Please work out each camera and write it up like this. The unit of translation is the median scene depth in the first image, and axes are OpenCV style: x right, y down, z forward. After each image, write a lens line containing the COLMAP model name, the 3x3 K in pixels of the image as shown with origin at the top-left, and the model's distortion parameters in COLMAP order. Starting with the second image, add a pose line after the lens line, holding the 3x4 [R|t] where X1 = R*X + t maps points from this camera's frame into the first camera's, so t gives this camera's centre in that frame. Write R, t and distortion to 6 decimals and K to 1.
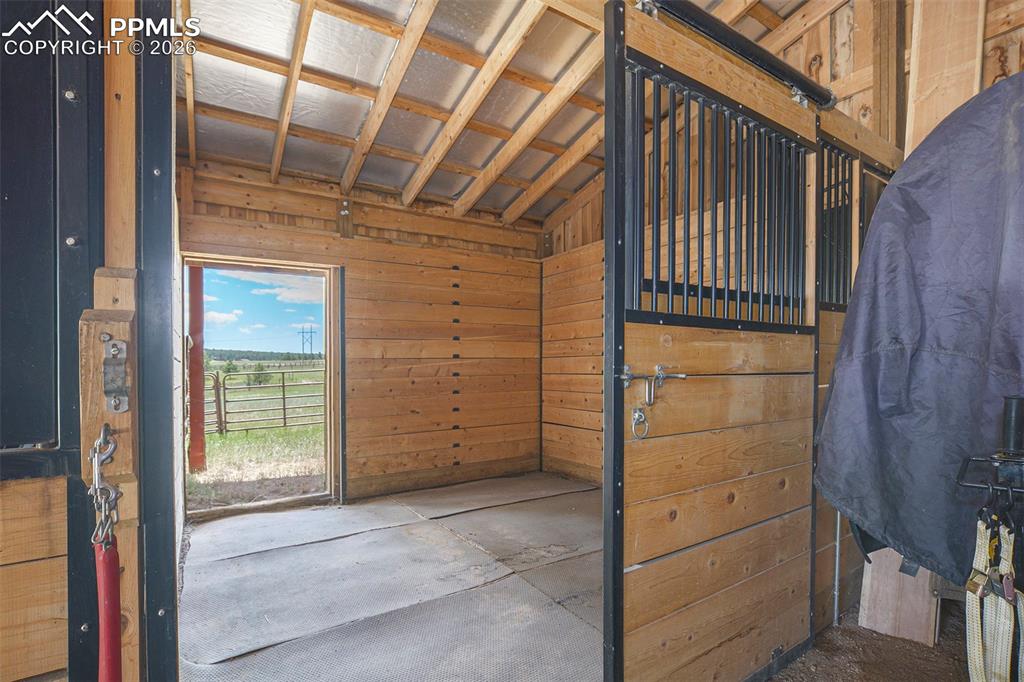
lens RADIAL K [[478.0, 0, 512.8], [0, 478.0, 339.0], [0, 0, 1]] dist [-0.015968, -0.001167]
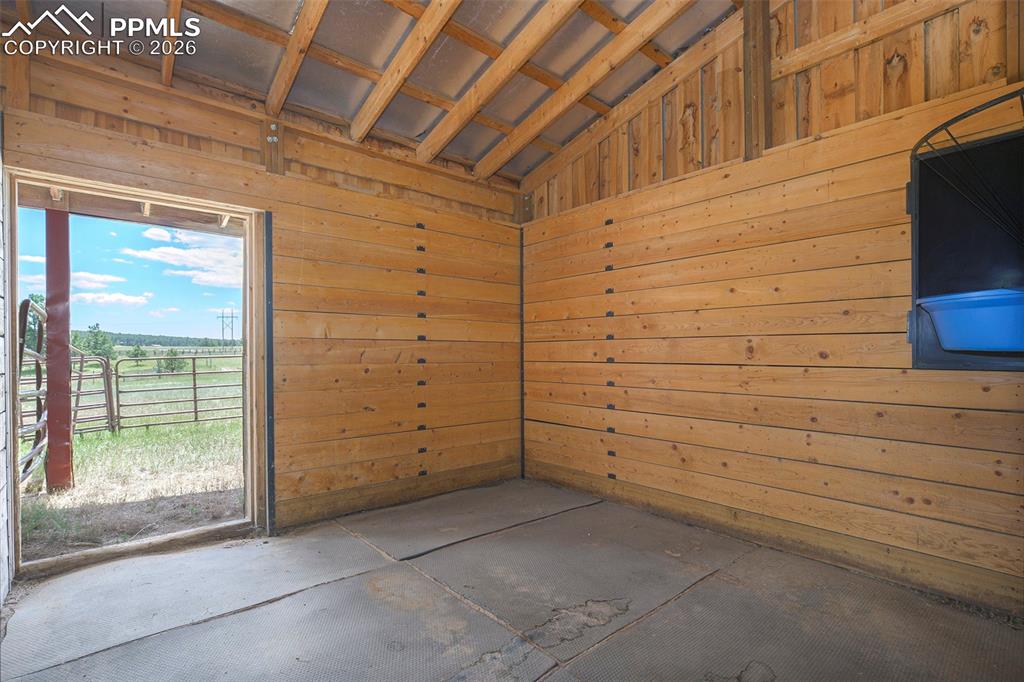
lens RADIAL K [[478.0, 0, 516.3], [0, 478.0, 350.5], [0, 0, 1]] dist [-0.015968, -0.001167]
pose [[0.990171, 0.013415, 0.139218, -0.076733], [-0.019657, 0.998858, 0.043555, 0.021283], [-0.138474, -0.045863, 0.989304, 0.207748]]
